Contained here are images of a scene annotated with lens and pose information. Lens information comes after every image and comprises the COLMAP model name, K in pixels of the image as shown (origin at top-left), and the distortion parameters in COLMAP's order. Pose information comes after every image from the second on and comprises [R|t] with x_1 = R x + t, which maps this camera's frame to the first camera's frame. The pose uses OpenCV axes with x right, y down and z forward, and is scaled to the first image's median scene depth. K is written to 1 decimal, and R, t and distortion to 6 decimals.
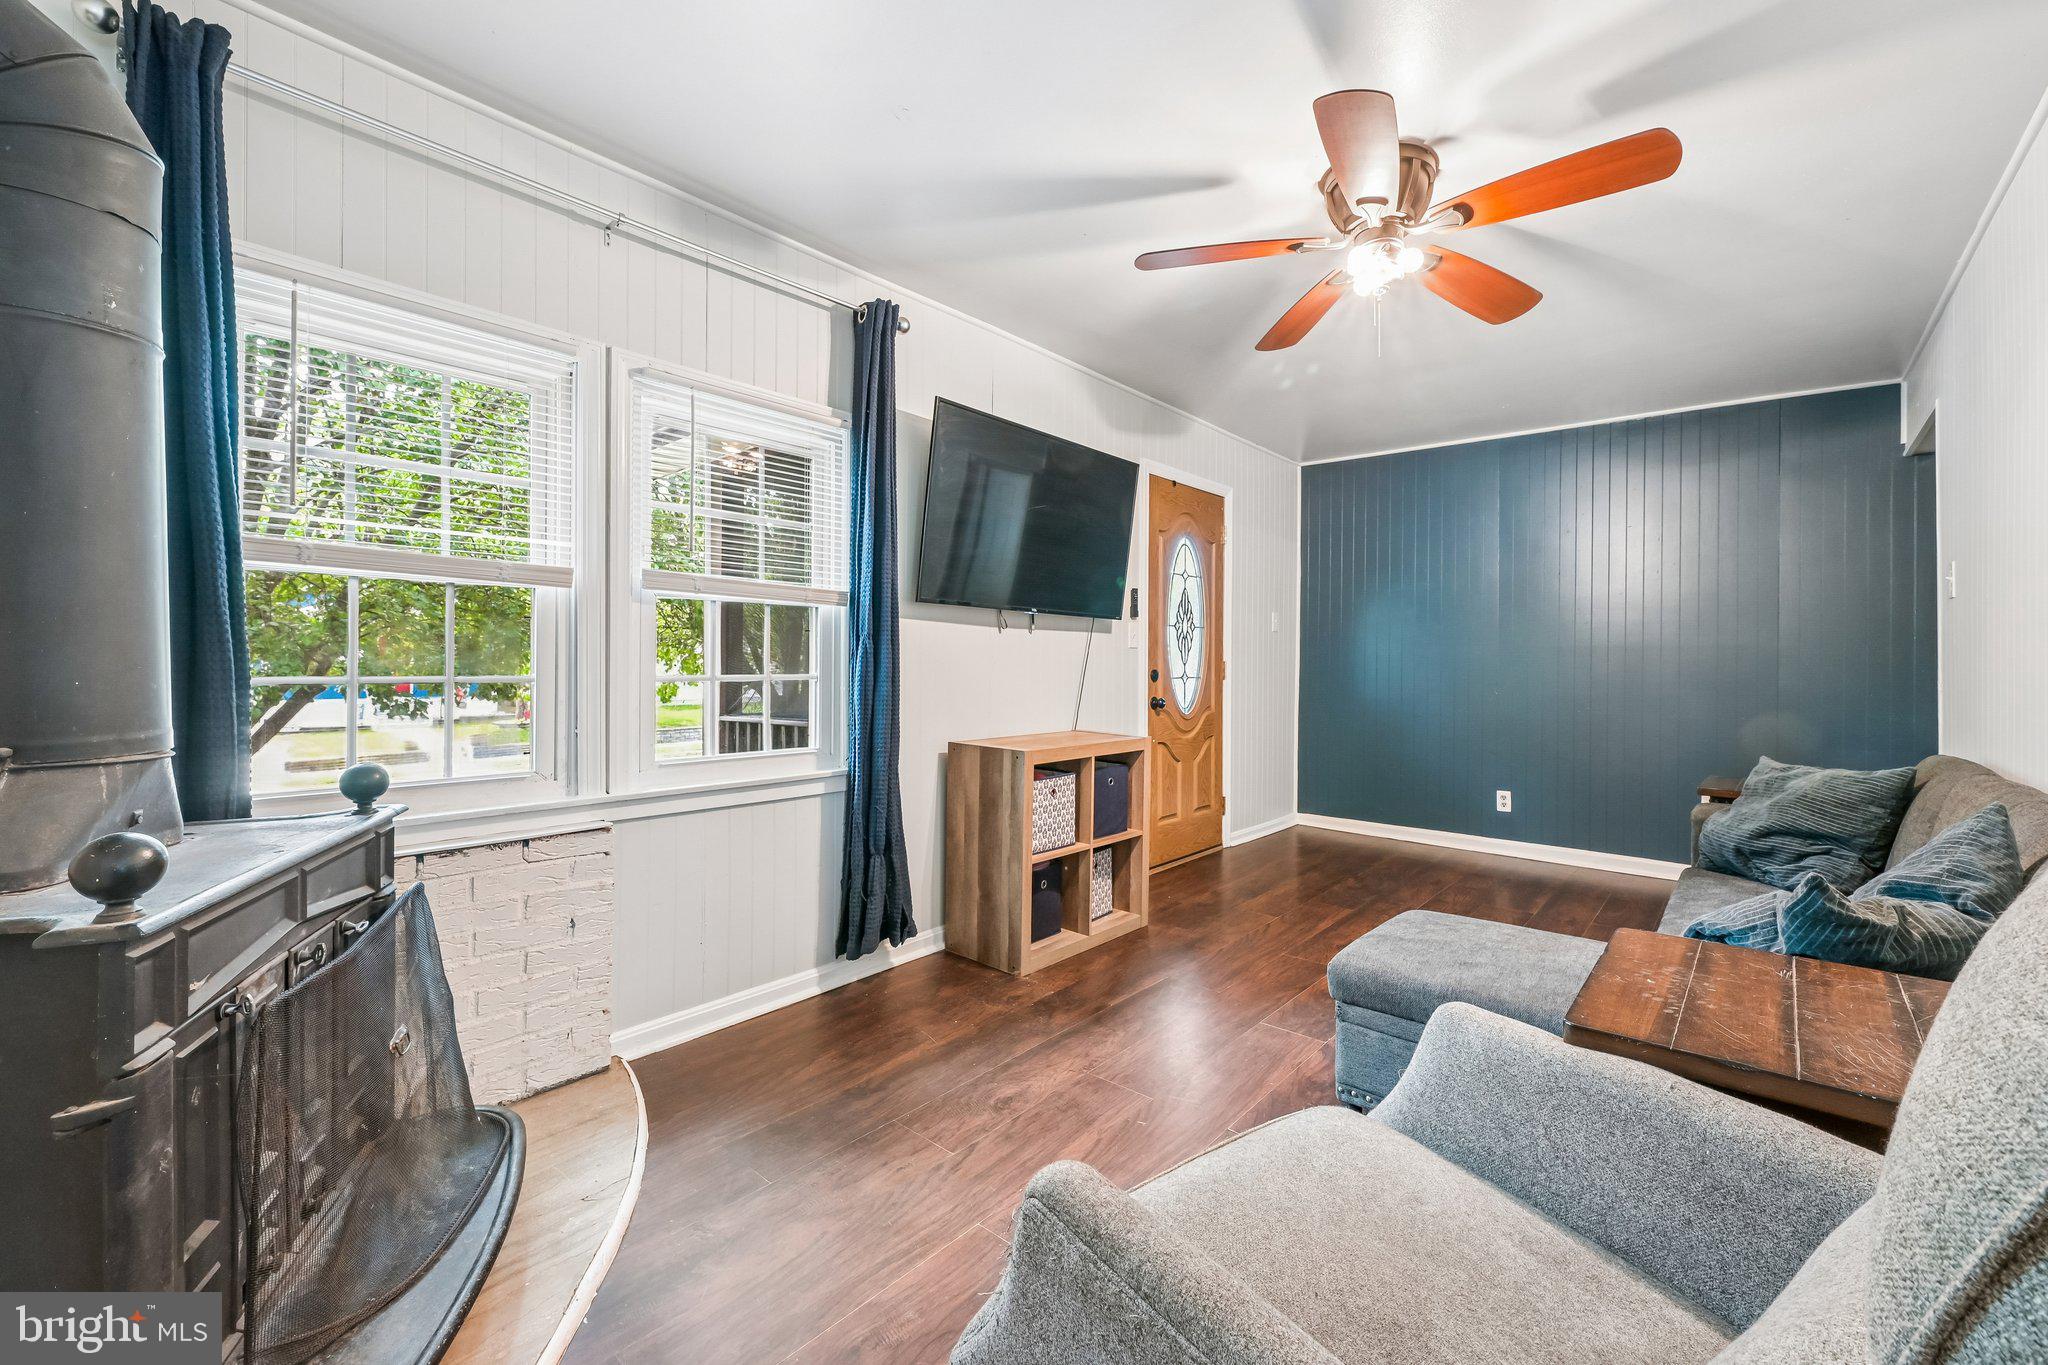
lens RADIAL K [[829.3, 0, 1024.0], [0, 829.3, 682.5], [0, 0, 1]] dist [-0.000650, -0.000180]
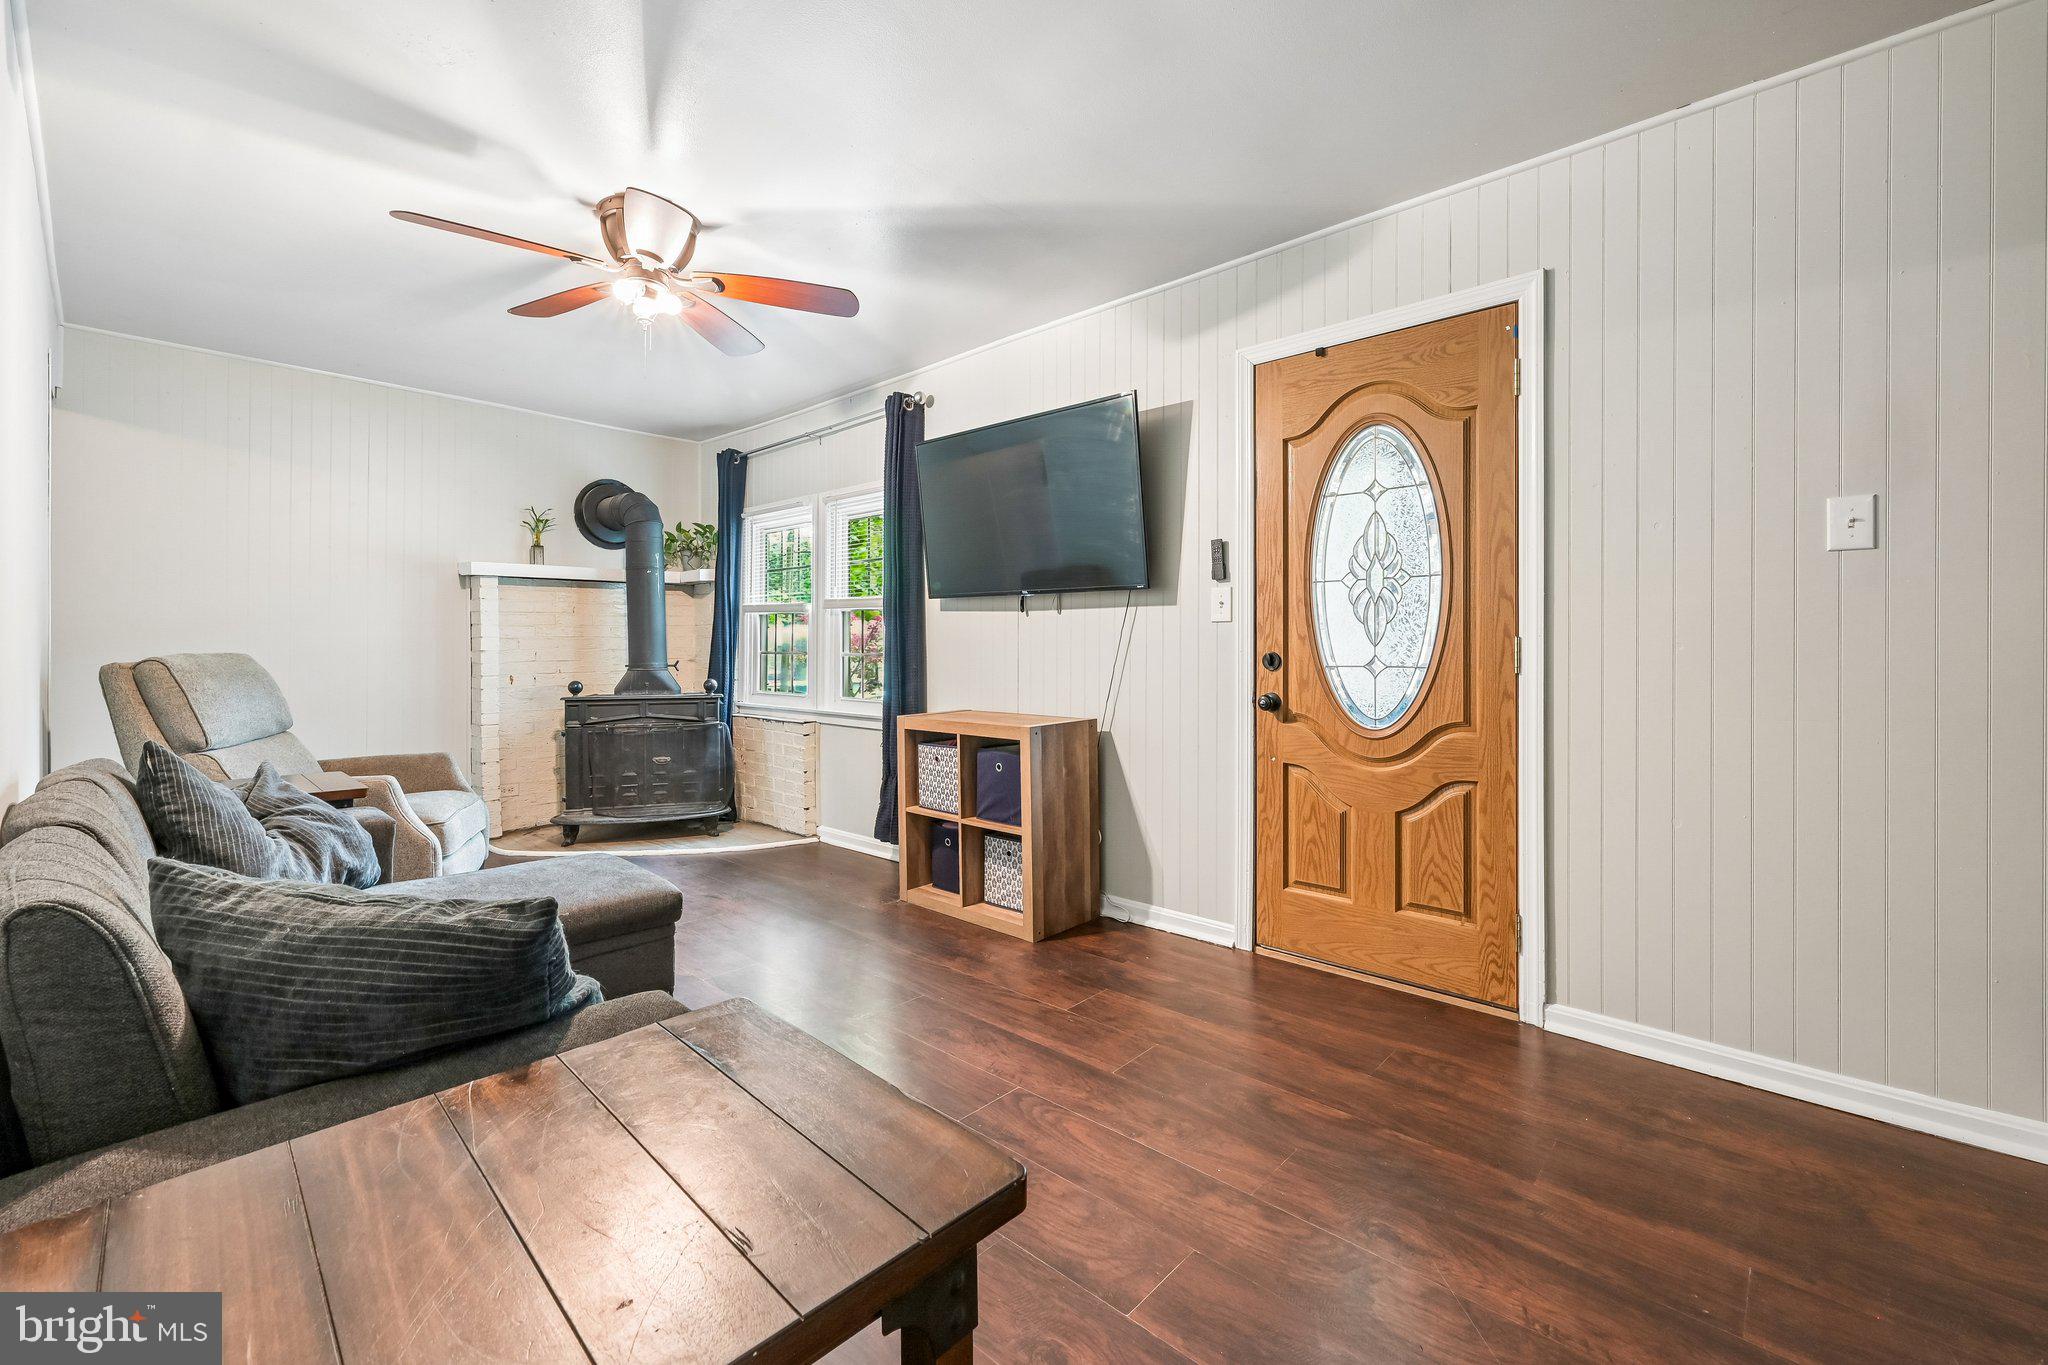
lens RADIAL K [[858.0, 0, 1035.1], [0, 858.0, 660.9], [0, 0, 1]] dist [0.001288, 0.000094]
pose [[-0.020180, 0.017351, -0.999646, 1.174916], [-0.018016, 0.999681, 0.017715, -0.023898], [0.999634, 0.018367, -0.019861, 1.134412]]
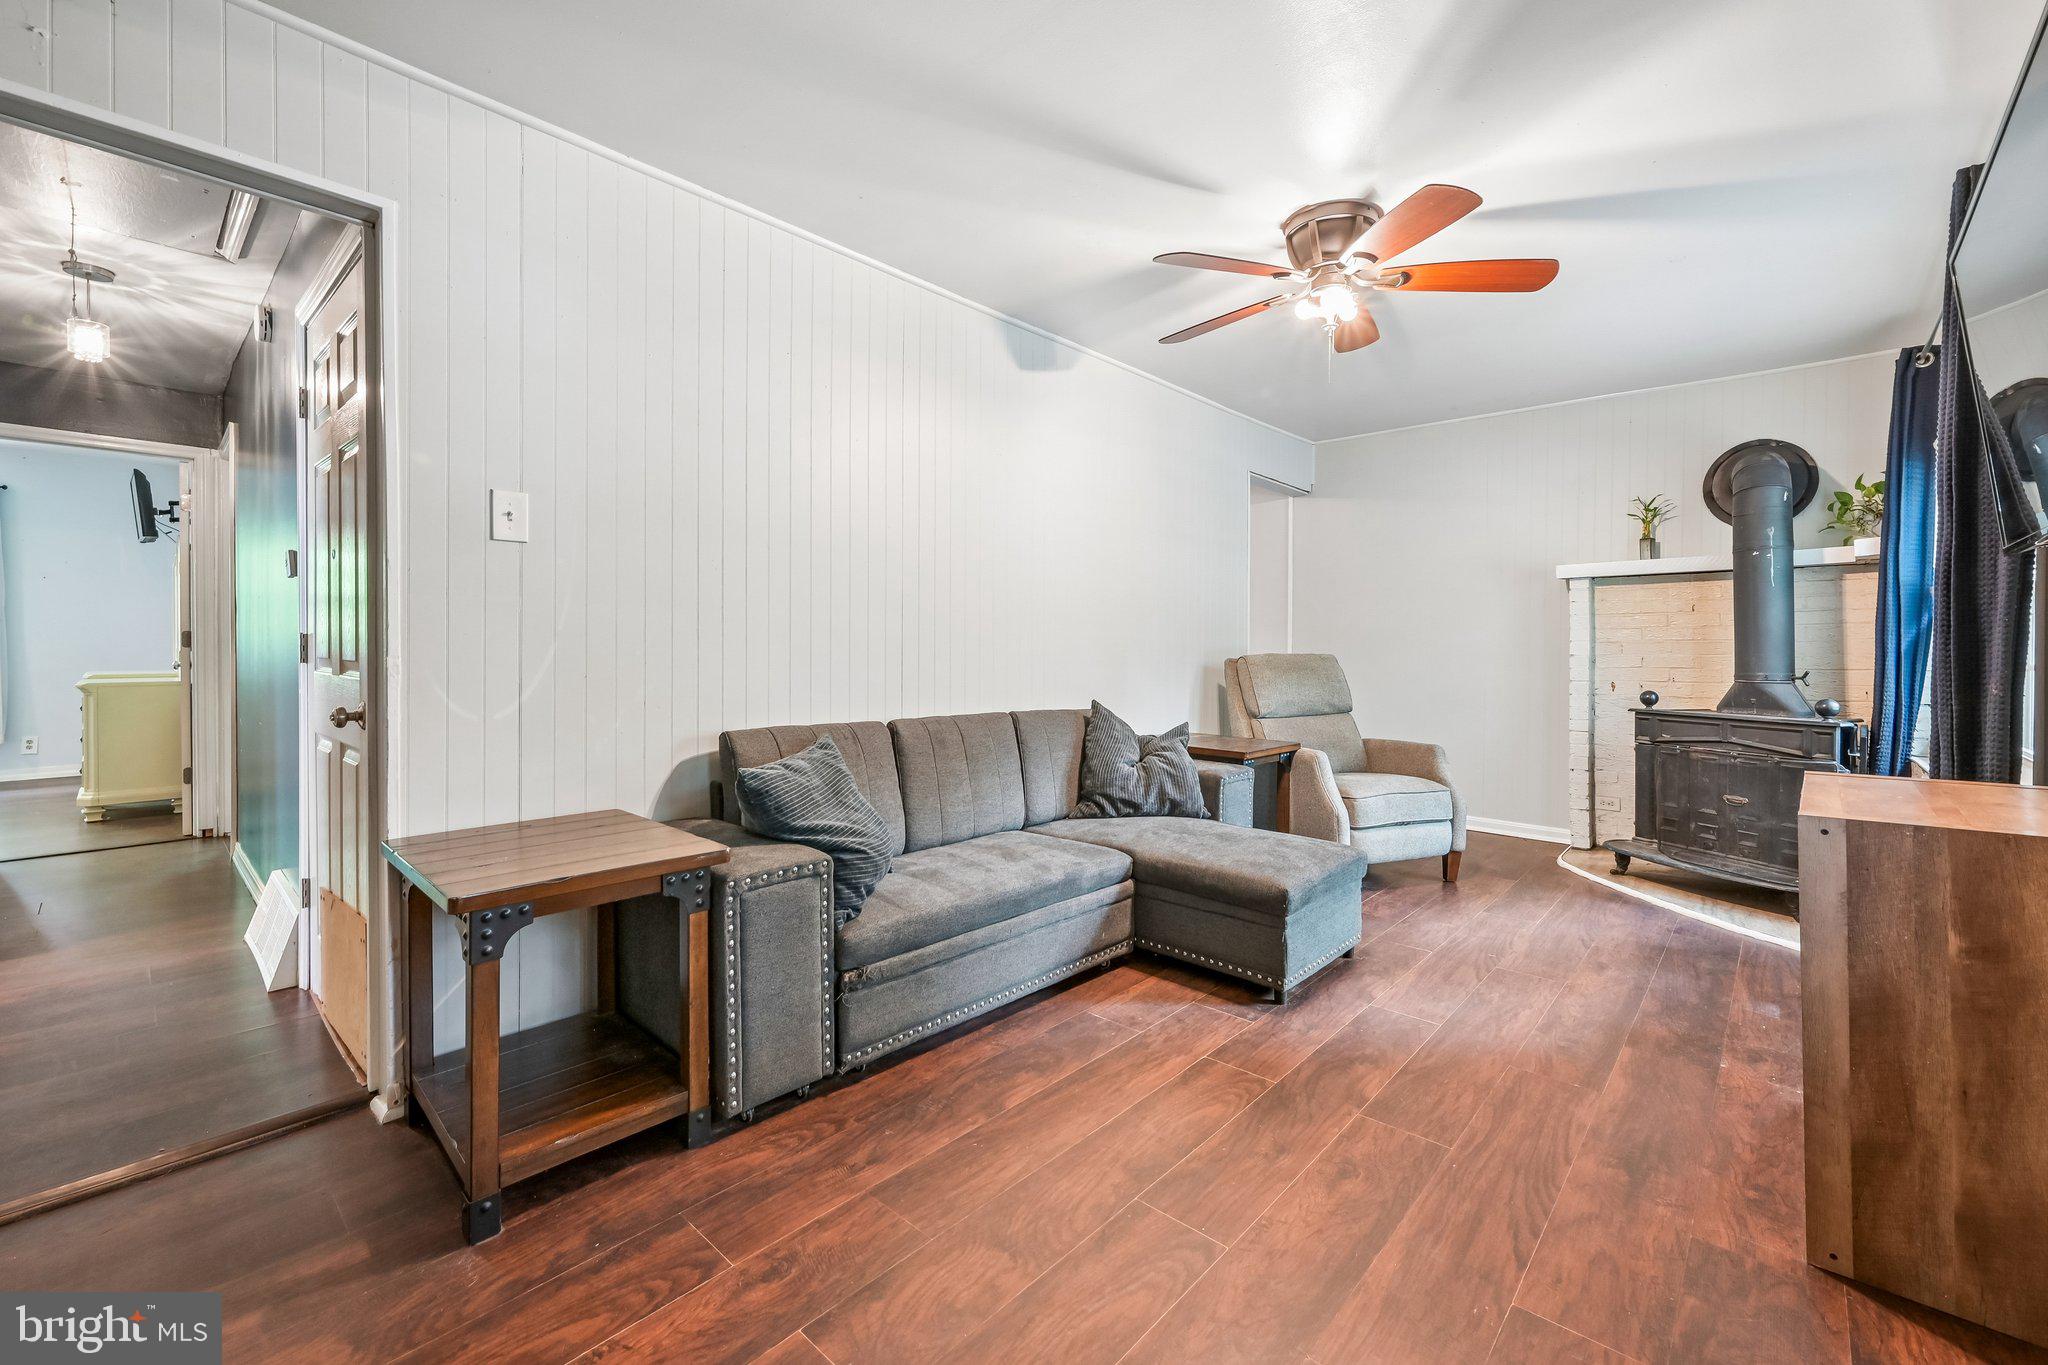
lens RADIAL K [[839.8, 0, 1025.1], [0, 839.8, 666.1], [0, 0, 1]] dist [0.000080, -0.000115]
pose [[-0.999749, -0.007087, 0.021243, 0.605625], [-0.006242, 0.999197, 0.039572, -0.029250], [-0.021507, 0.039429, -0.998991, 1.592641]]
